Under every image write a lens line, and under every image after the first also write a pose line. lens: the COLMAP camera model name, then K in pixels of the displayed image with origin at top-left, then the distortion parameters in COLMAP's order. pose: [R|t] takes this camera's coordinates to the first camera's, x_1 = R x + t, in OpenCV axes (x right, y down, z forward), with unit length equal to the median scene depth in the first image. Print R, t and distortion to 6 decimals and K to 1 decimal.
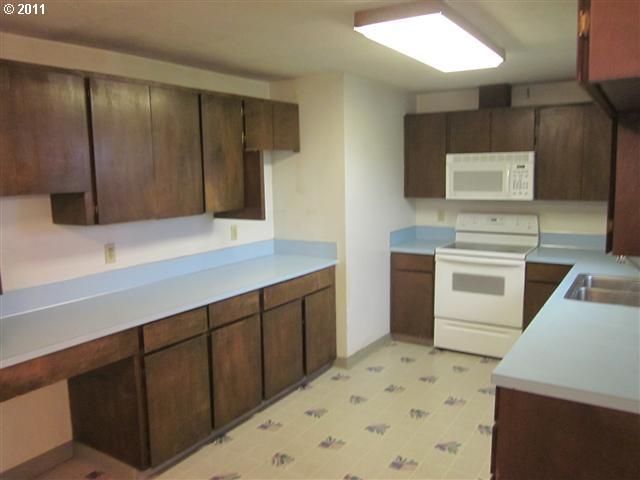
lens RADIAL K [[524.5, 0, 320.5], [0, 524.5, 239.7], [0, 0, 1]] dist [0.007969, 0.002788]
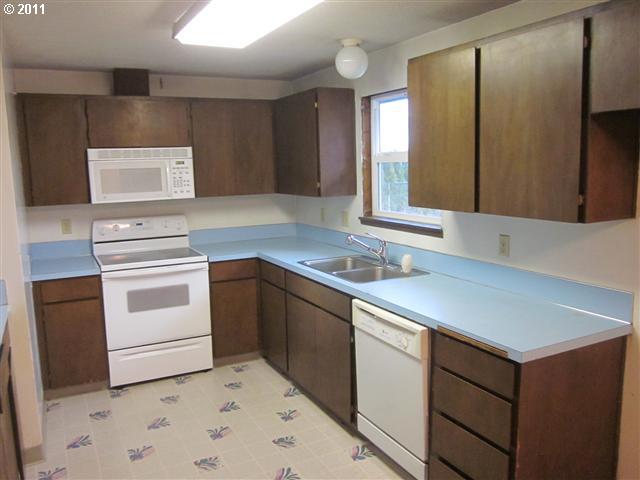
lens RADIAL K [[567.8, 0, 320.4], [0, 567.8, 240.7], [0, 0, 1]] dist [-0.005691, 0.007081]
pose [[0.526873, -0.118980, 0.841575, -0.327170], [0.130389, 0.989747, 0.058298, -0.028194], [-0.839883, 0.079016, 0.536985, 0.255068]]
